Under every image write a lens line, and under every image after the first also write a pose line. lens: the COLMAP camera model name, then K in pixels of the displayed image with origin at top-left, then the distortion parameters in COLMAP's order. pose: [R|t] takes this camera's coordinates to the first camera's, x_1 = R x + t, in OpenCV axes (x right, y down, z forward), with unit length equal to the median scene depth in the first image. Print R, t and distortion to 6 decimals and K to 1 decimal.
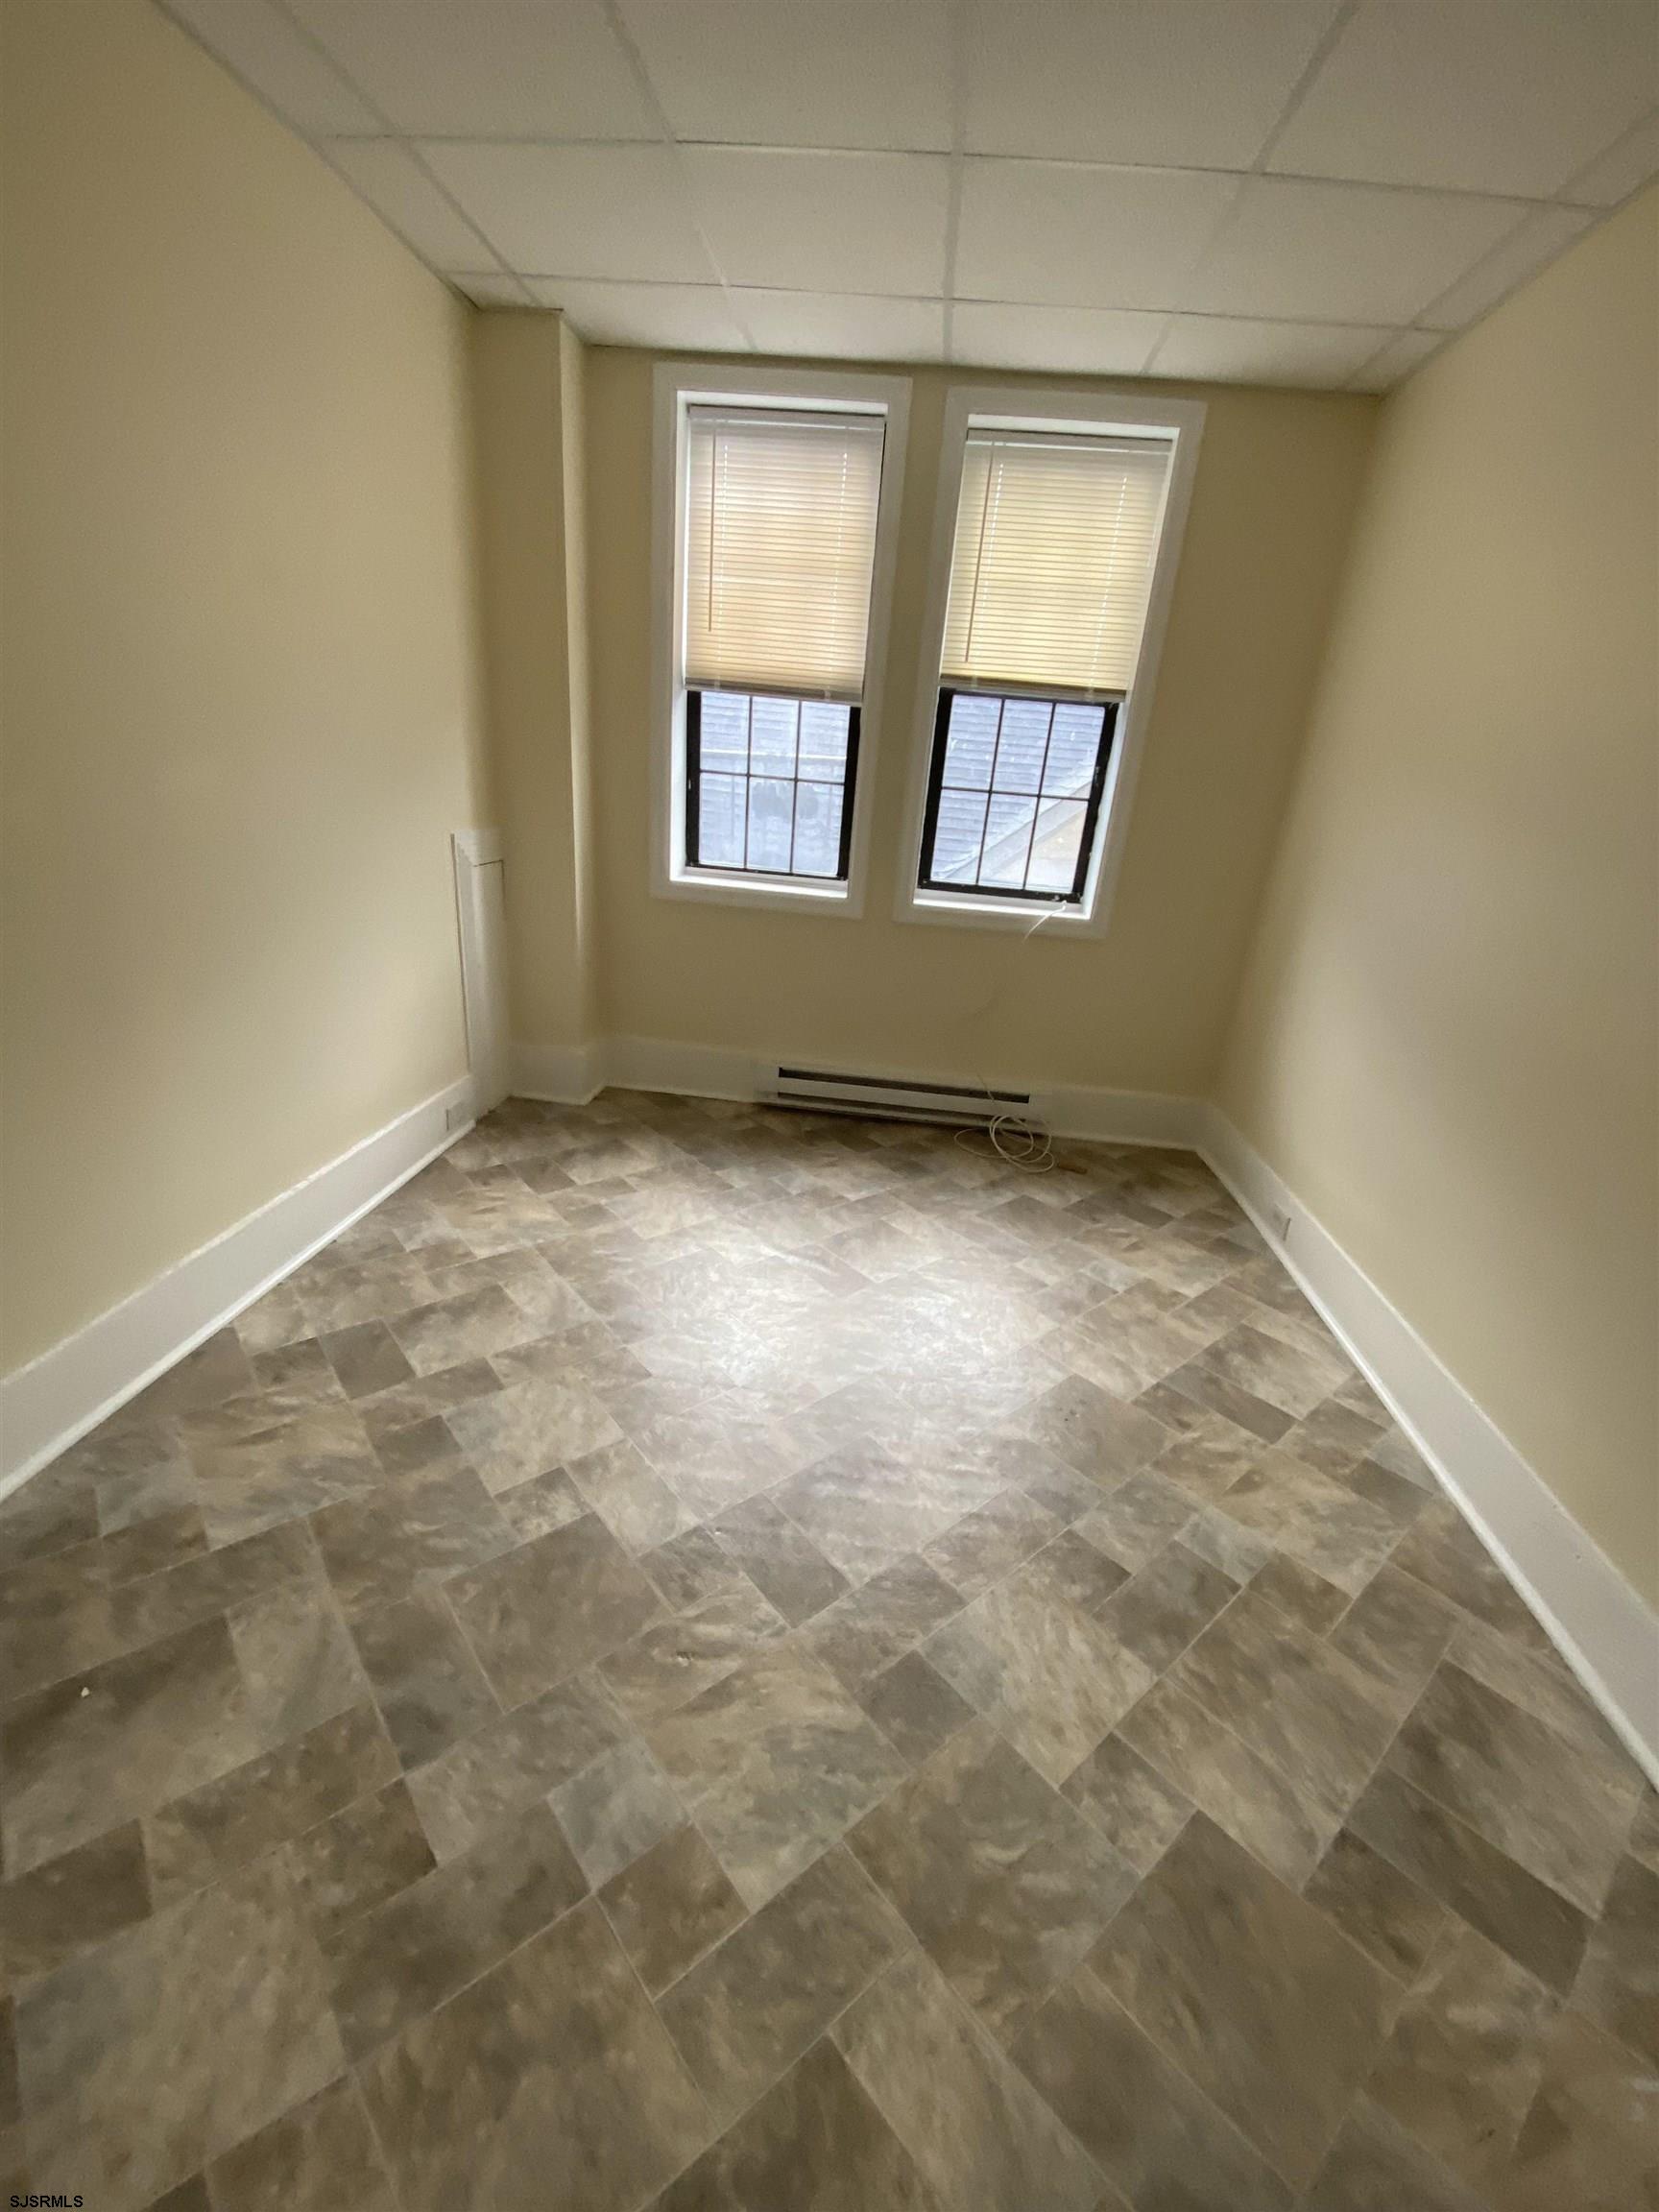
lens RADIAL K [[886.1, 0, 825.2], [0, 886.1, 1106.2], [0, 0, 1]] dist [0.014361, -0.017244]
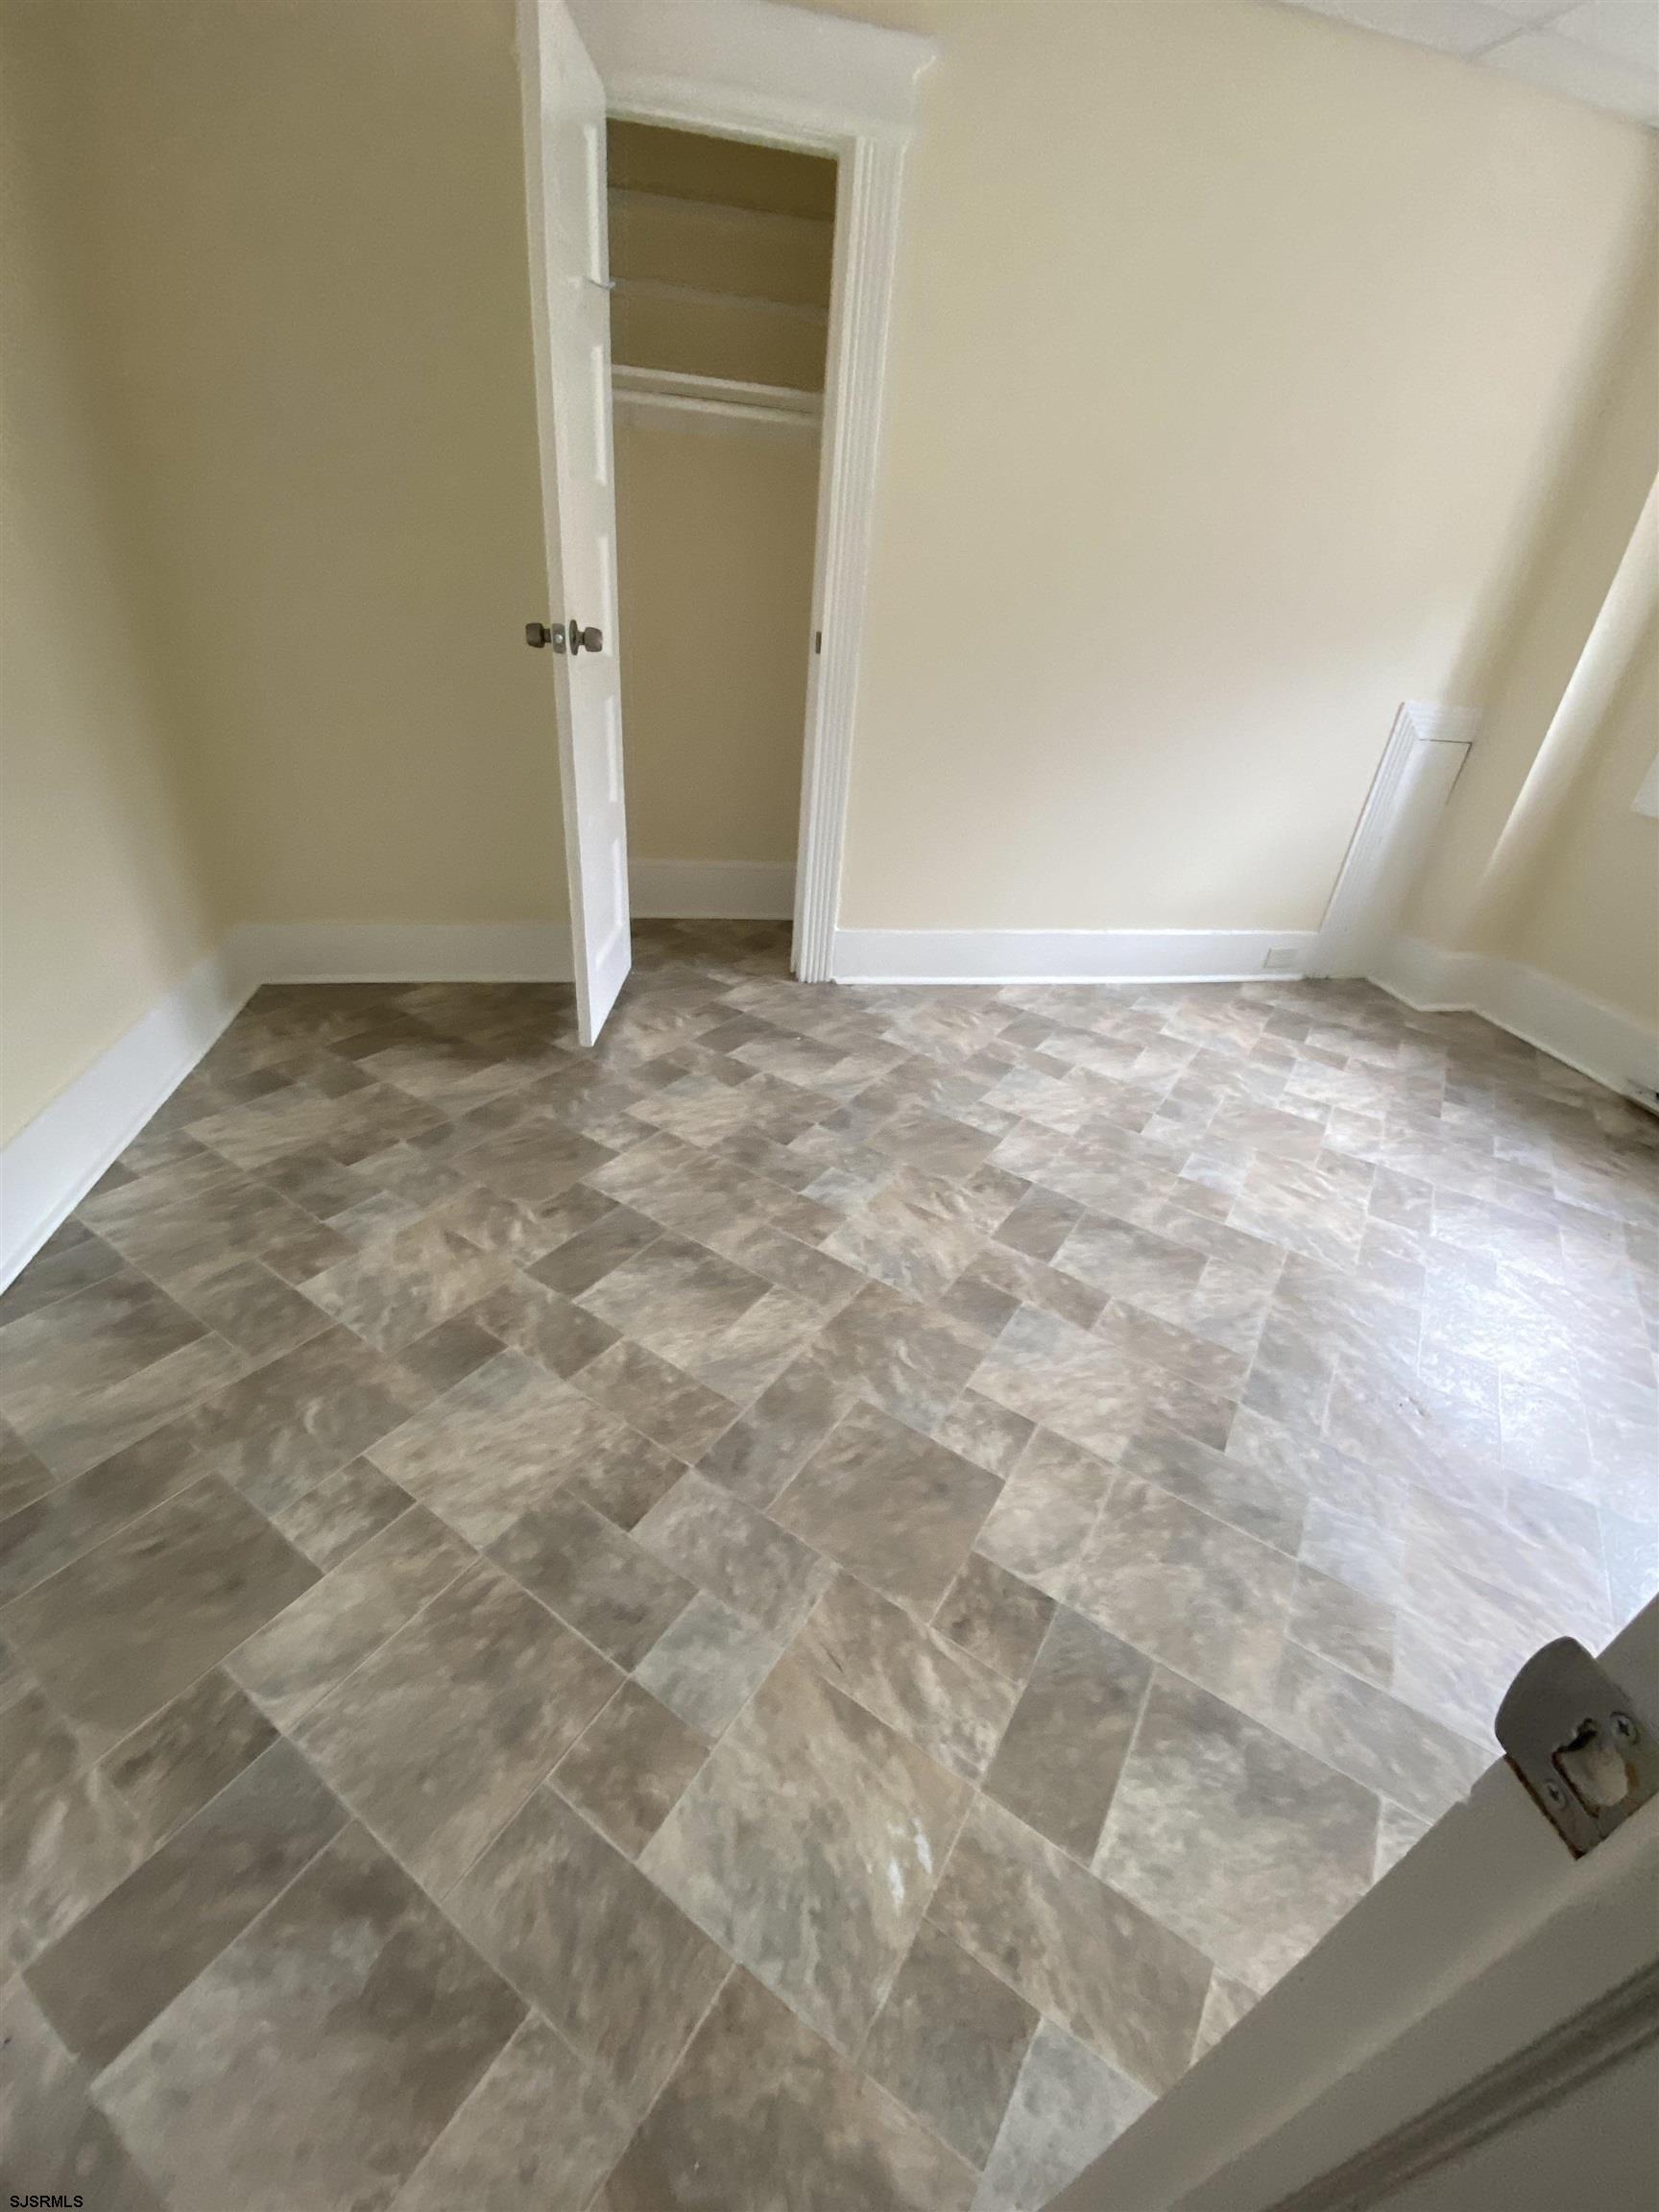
lens RADIAL K [[886.1, 0, 836.0], [0, 886.1, 1101.4], [0, 0, 1]] dist [0.014361, -0.017244]
pose [[0.296019, 0.437654, -0.849018, 0.801269], [-0.395755, 0.865169, 0.307995, 0.073910], [0.869339, 0.244831, 0.429310, 0.141061]]
